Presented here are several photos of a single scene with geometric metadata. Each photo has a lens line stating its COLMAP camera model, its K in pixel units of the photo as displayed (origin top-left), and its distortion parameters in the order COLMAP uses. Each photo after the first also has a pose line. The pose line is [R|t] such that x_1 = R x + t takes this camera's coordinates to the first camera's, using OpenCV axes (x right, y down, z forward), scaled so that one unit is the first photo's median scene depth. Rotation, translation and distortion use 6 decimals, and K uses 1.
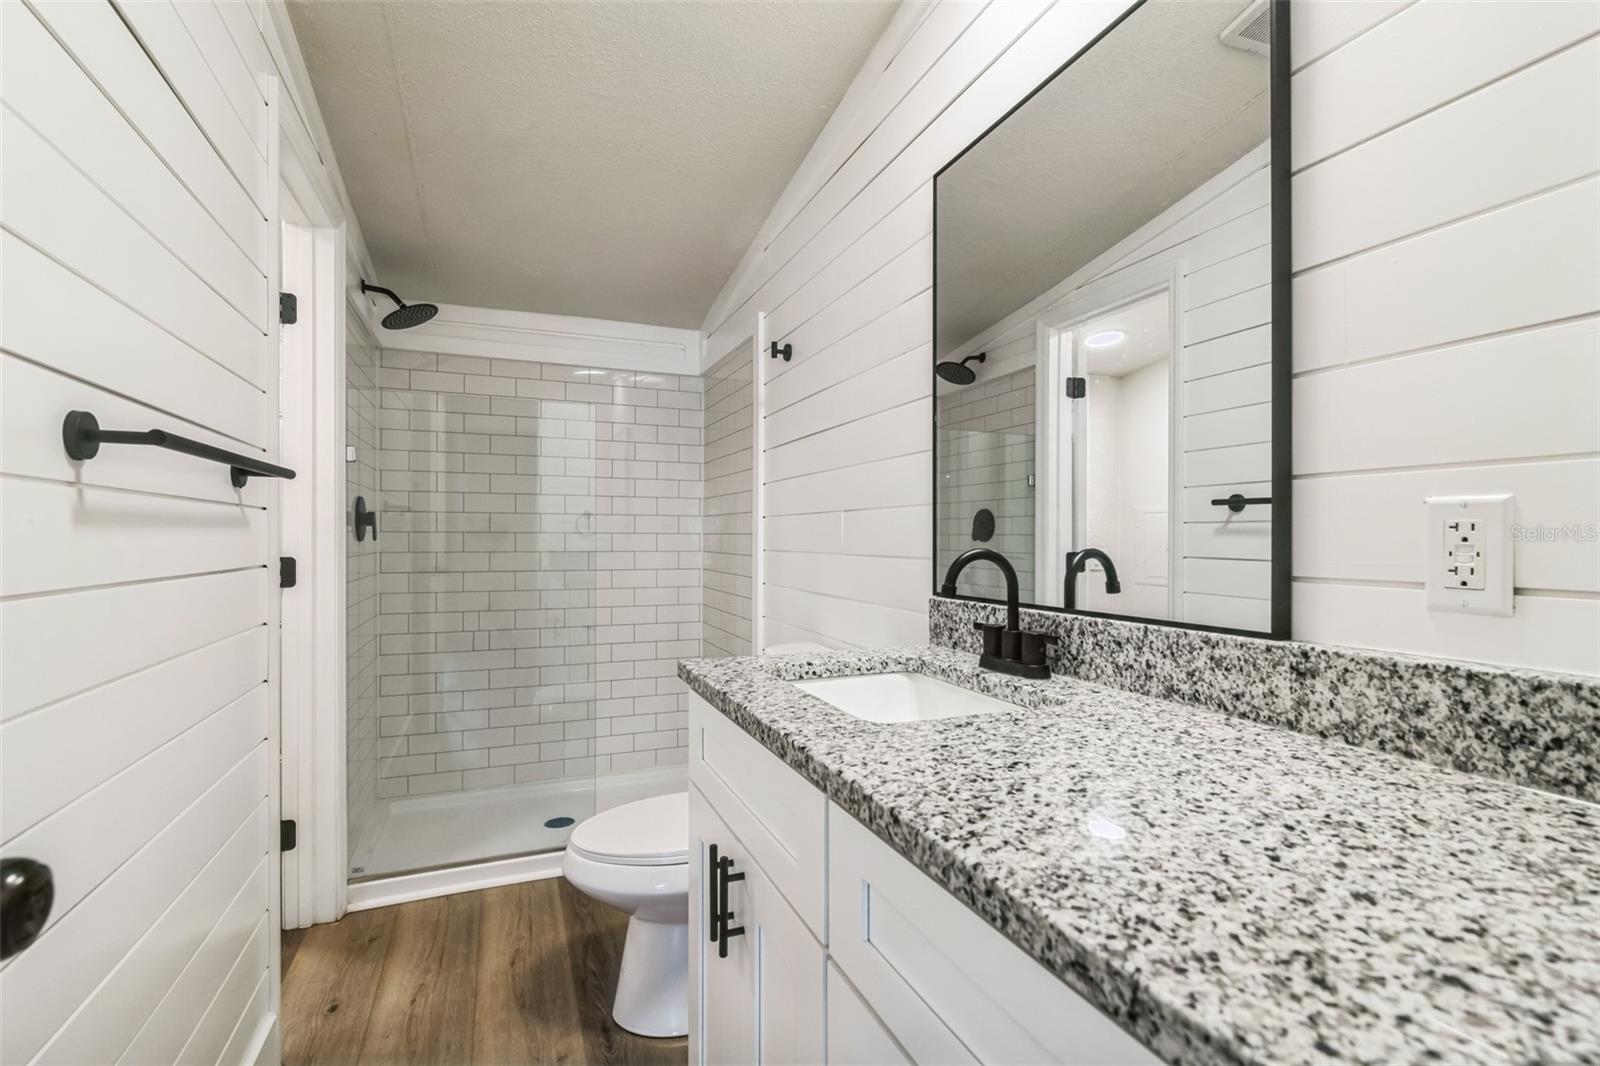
lens RADIAL K [[735.3, 0, 788.1], [0, 735.3, 531.9], [0, 0, 1]] dist [-0.006692, 0.001446]
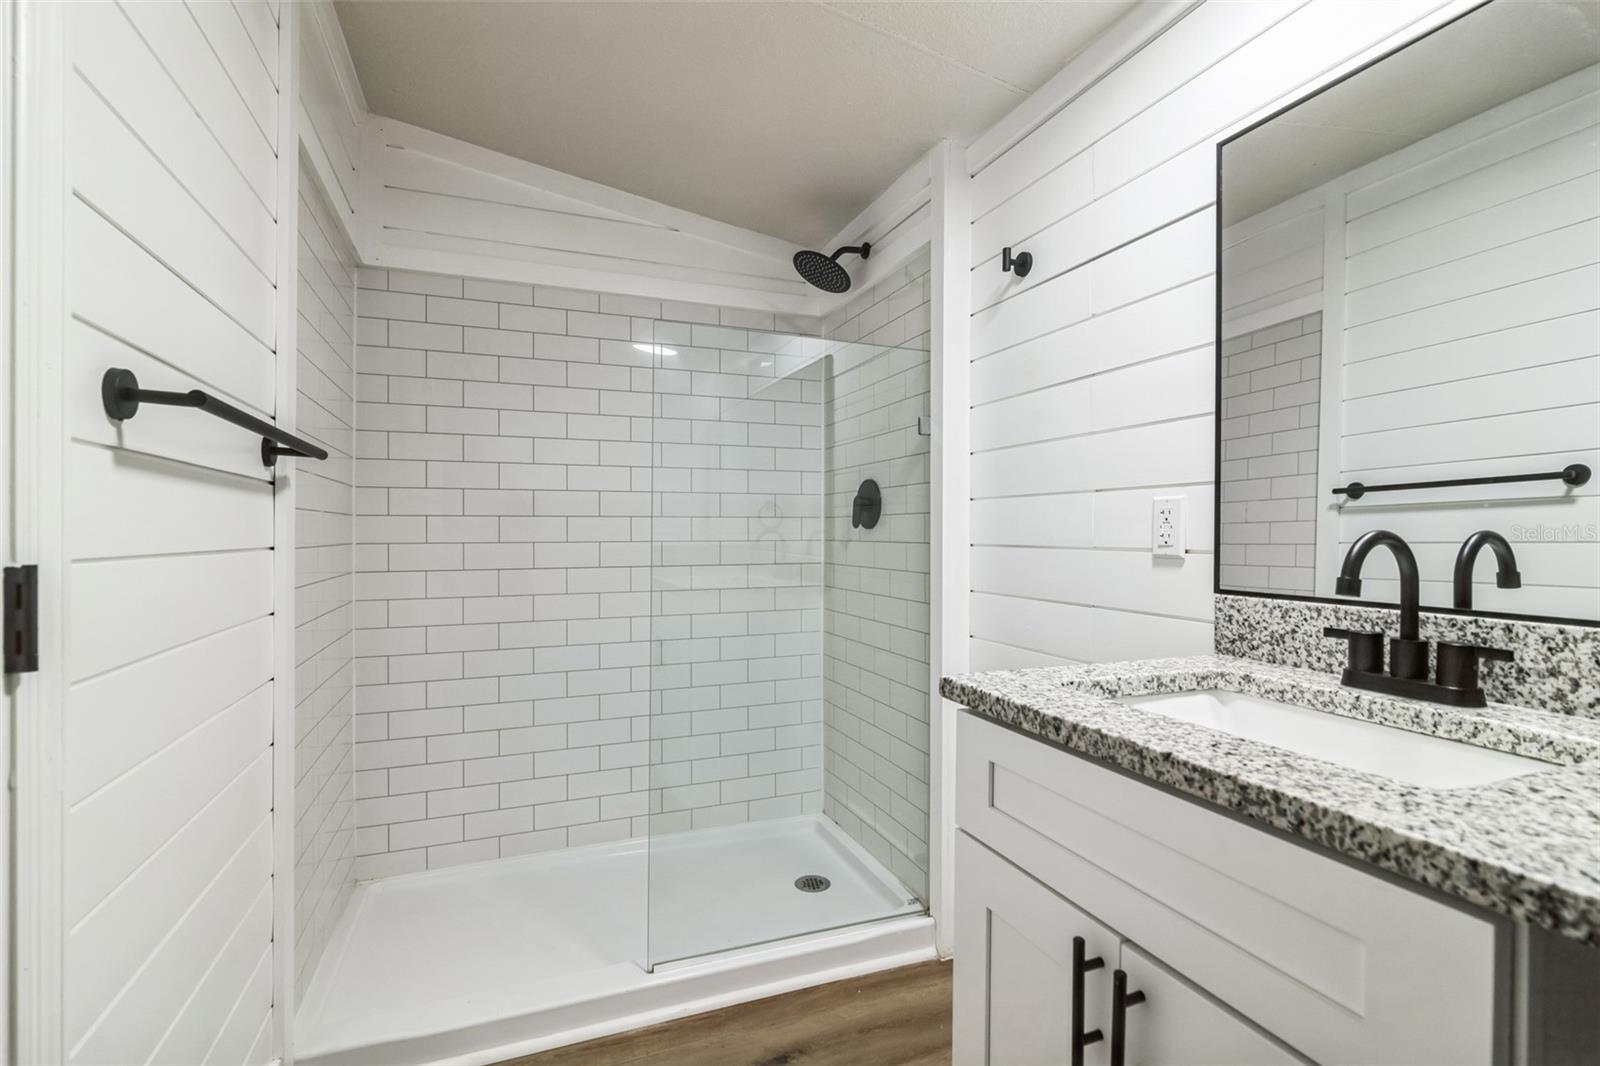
lens RADIAL K [[735.3, 0, 811.0], [0, 735.3, 528.5], [0, 0, 1]] dist [-0.006692, 0.001446]
pose [[0.999862, 0.009280, 0.013744, -0.310475], [-0.009409, 0.999912, 0.009333, 0.015614], [-0.013656, -0.009461, 0.999862, 0.235493]]
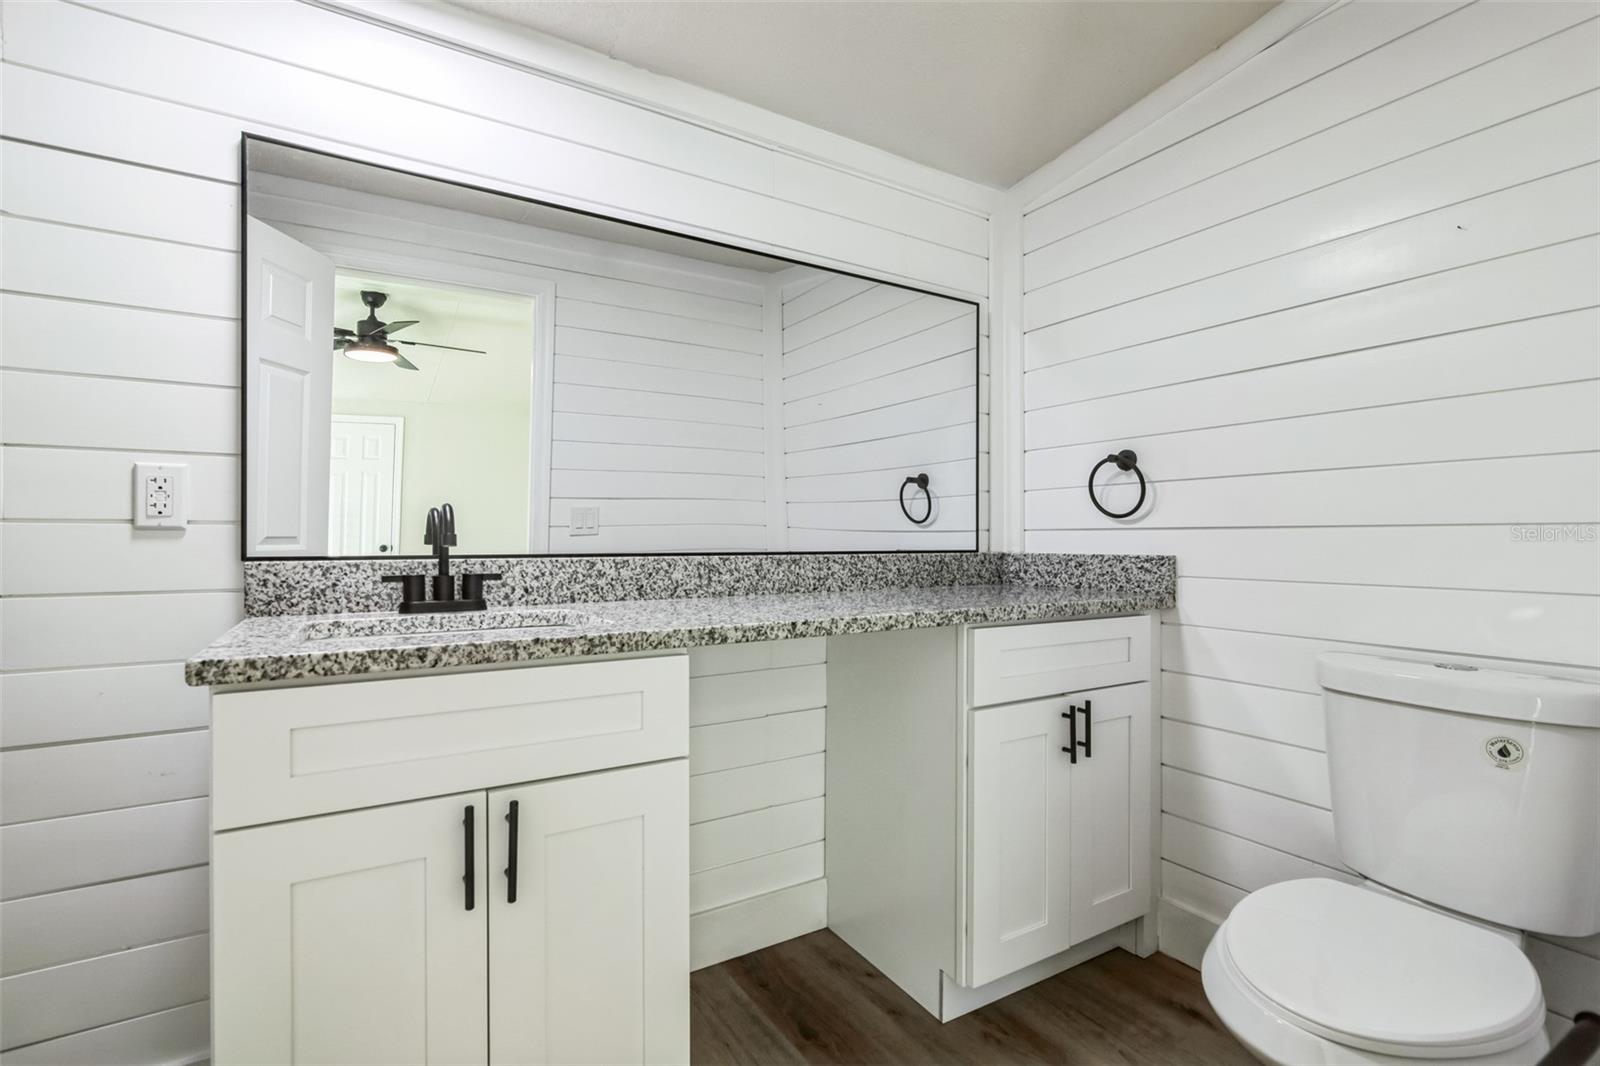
lens RADIAL K [[735.3, 0, 797.7], [0, 735.3, 539.8], [0, 0, 1]] dist [-0.006692, 0.001446]
pose [[-0.170186, 0.001200, 0.985411, -0.897869], [-0.013691, 0.999900, -0.003583, 0.069107], [-0.985317, -0.014101, -0.170152, 0.613886]]
